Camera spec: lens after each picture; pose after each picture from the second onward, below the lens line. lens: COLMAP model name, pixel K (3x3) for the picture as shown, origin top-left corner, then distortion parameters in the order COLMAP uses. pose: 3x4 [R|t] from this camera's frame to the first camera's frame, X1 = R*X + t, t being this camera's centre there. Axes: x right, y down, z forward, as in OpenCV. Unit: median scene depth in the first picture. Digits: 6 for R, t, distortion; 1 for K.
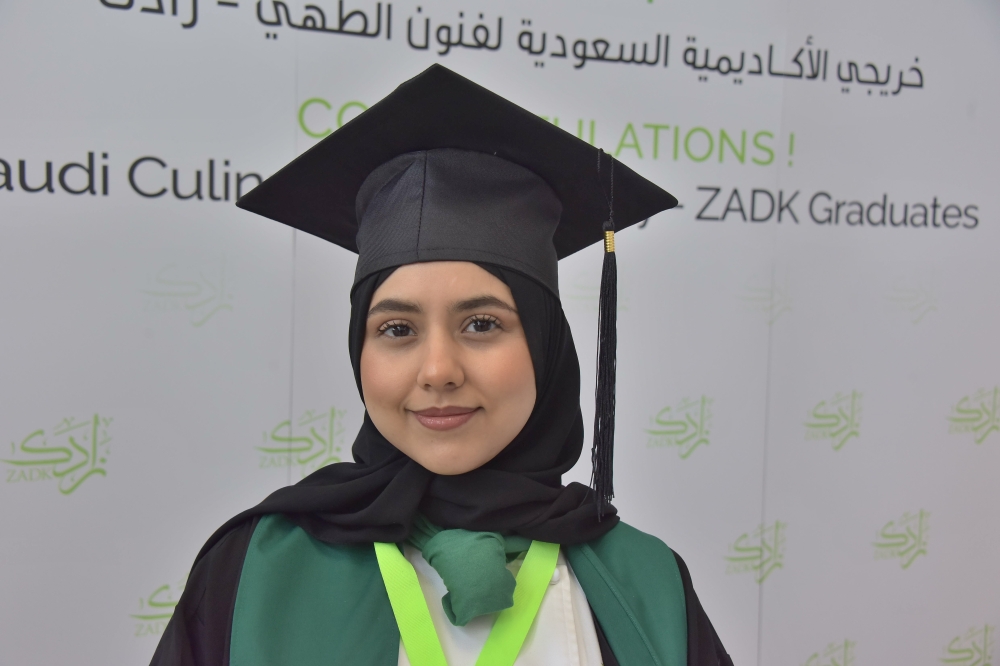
lens RADIAL K [[1486.4, 0, 500.0], [0, 1486.4, 333.0], [0, 0, 1]] dist [0.217412, 0.023813]
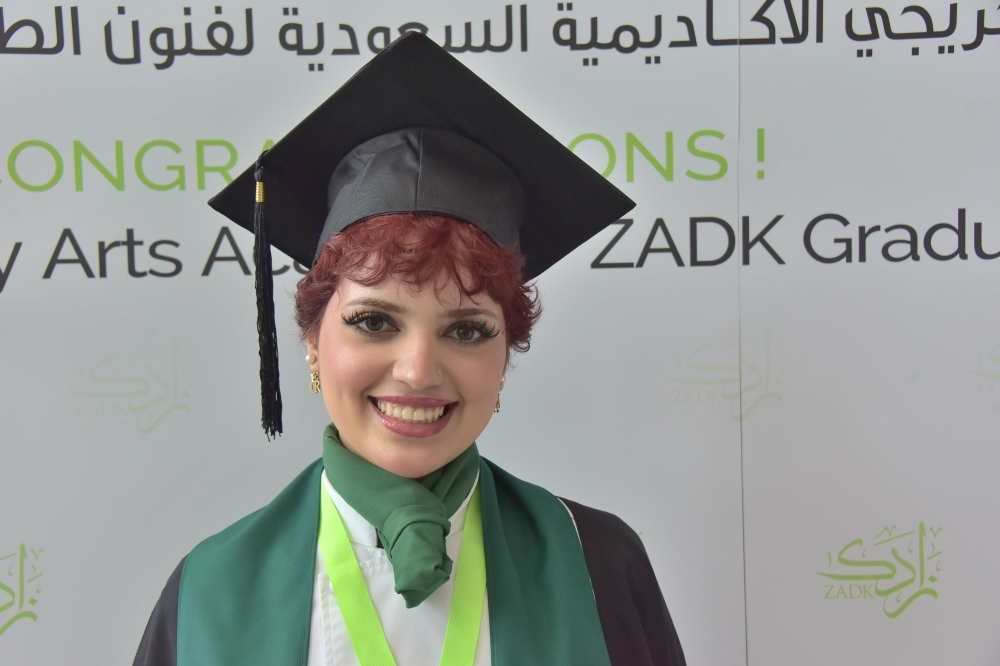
lens RADIAL K [[1790.2, 0, 498.6], [0, 1790.2, 354.9], [0, 0, 1]] dist [0.146957, 1.499899]
pose [[0.882920, -0.035468, -0.468182, 0.471511], [0.017528, 0.998938, -0.042622, -0.002706], [0.469197, 0.029425, 0.882603, 0.262428]]
